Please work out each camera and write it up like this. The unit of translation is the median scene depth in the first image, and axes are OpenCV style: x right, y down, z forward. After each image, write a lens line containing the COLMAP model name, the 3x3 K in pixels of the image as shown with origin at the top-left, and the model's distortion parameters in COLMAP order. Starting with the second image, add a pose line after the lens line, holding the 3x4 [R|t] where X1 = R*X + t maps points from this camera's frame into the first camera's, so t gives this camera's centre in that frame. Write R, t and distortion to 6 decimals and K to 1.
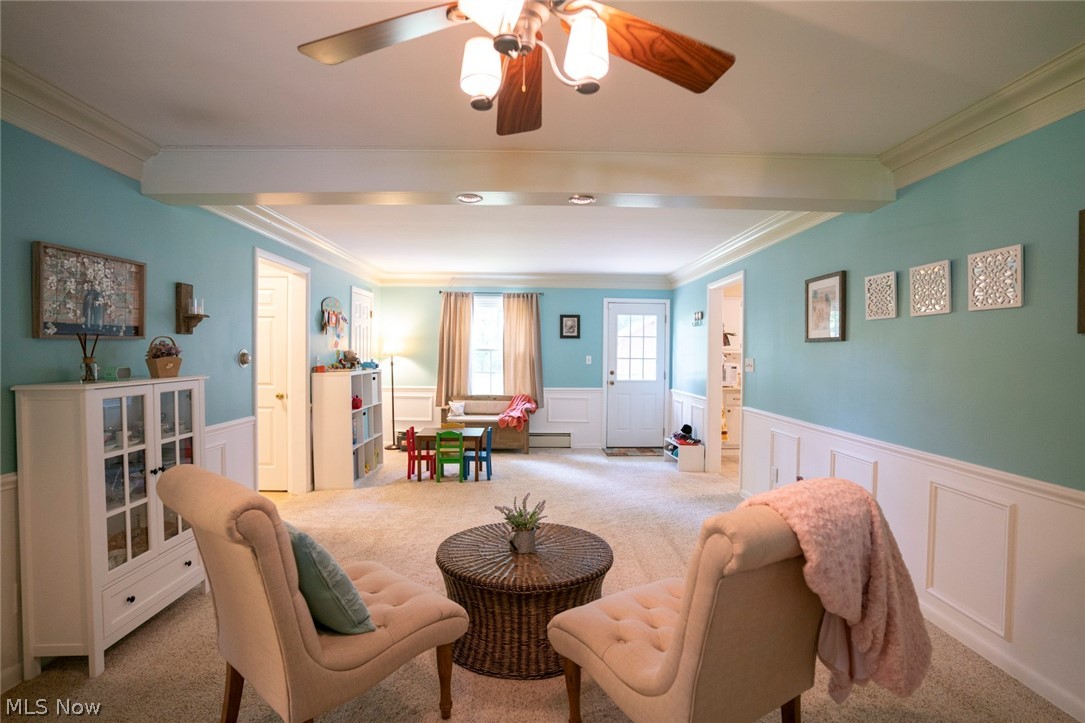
lens RADIAL K [[530.4, 0, 548.5], [0, 530.4, 365.9], [0, 0, 1]] dist [-0.041274, 0.008215]
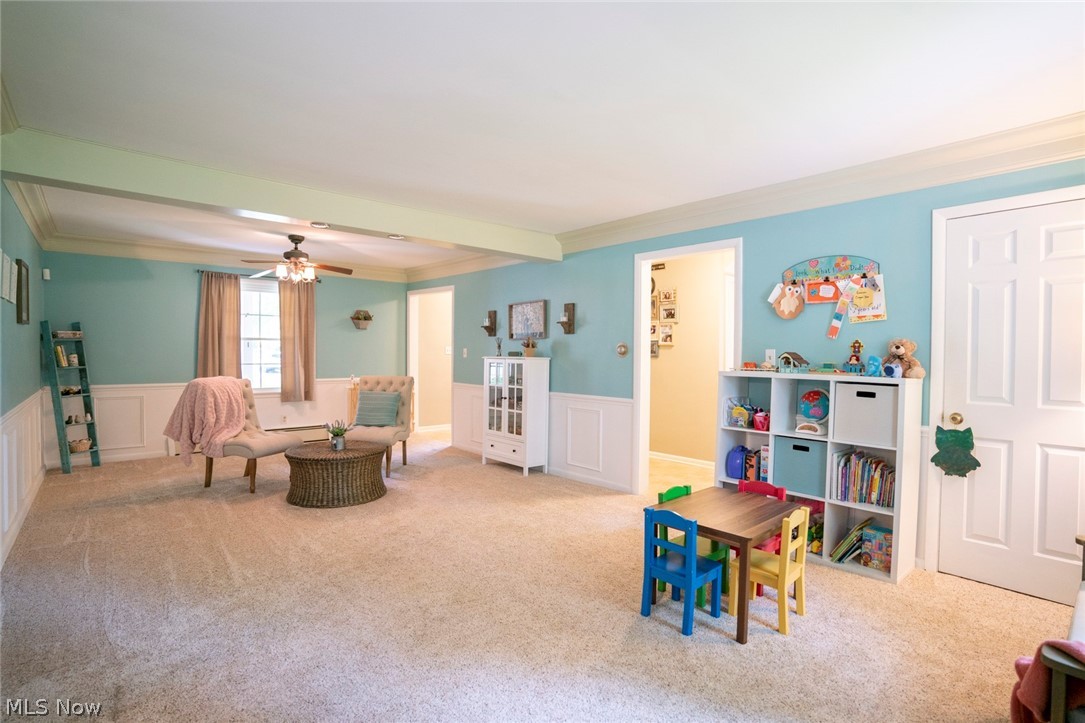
lens RADIAL K [[530.4, 0, 540.7], [0, 530.4, 358.0], [0, 0, 1]] dist [-0.041274, 0.008215]
pose [[-0.782034, 0.002552, -0.623230, 0.512078], [-0.024722, 0.999078, 0.035112, -0.049875], [0.622745, 0.042867, -0.781250, 2.715719]]
